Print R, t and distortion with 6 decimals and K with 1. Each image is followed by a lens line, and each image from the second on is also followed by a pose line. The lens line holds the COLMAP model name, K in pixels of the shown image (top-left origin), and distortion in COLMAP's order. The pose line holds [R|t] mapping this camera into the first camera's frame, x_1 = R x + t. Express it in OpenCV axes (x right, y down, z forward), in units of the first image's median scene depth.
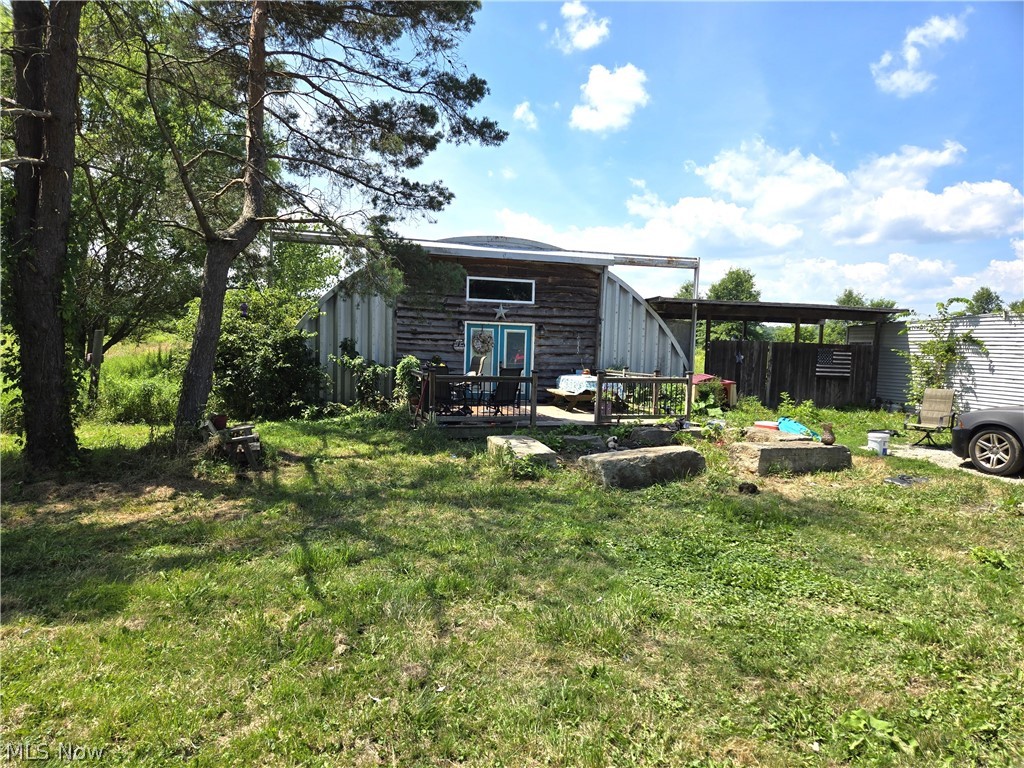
lens RADIAL K [[685.7, 0, 509.8], [0, 685.7, 389.2], [0, 0, 1]] dist [0.065102, -0.056081]
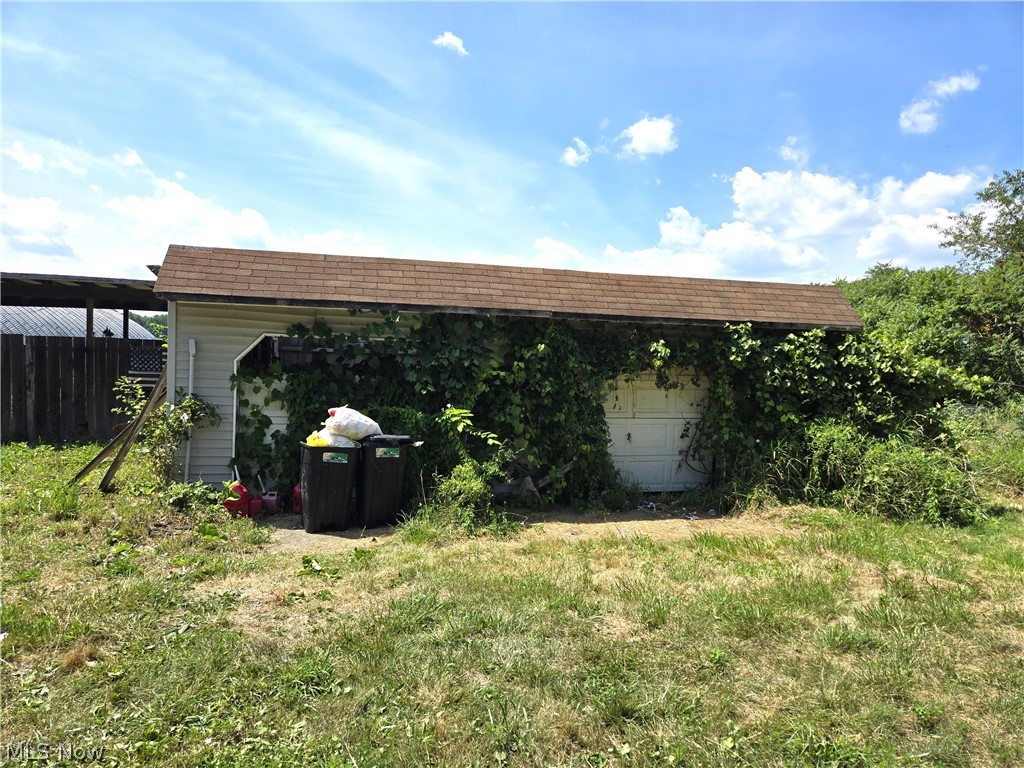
lens RADIAL K [[685.7, 0, 509.8], [0, 685.7, 389.2], [0, 0, 1]] dist [0.065102, -0.056081]
pose [[0.999495, -0.002195, -0.031701, 0.974111], [0.001536, 0.999783, -0.020789, -0.007036], [0.031739, 0.020730, 0.999281, 0.411823]]
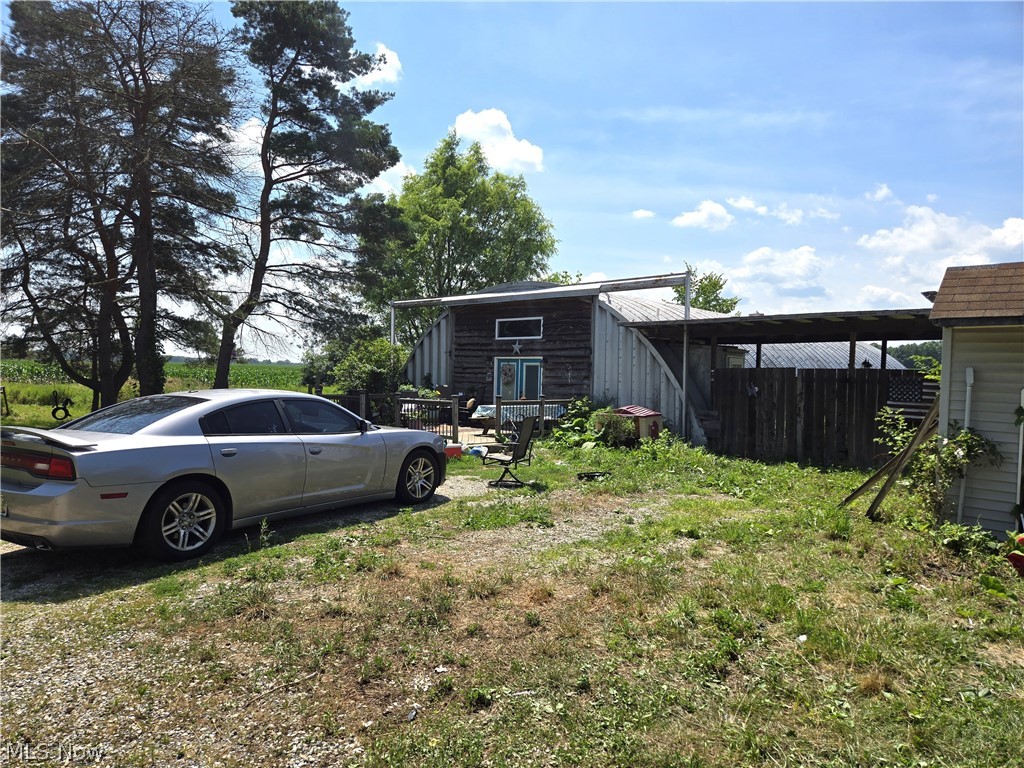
lens RADIAL K [[685.7, 0, 509.8], [0, 685.7, 389.2], [0, 0, 1]] dist [0.065102, -0.056081]
pose [[0.516210, 0.000261, -0.856462, 0.928193], [-0.057338, 0.997767, -0.034256, -0.004804], [0.854541, 0.066791, 0.515072, 0.404297]]
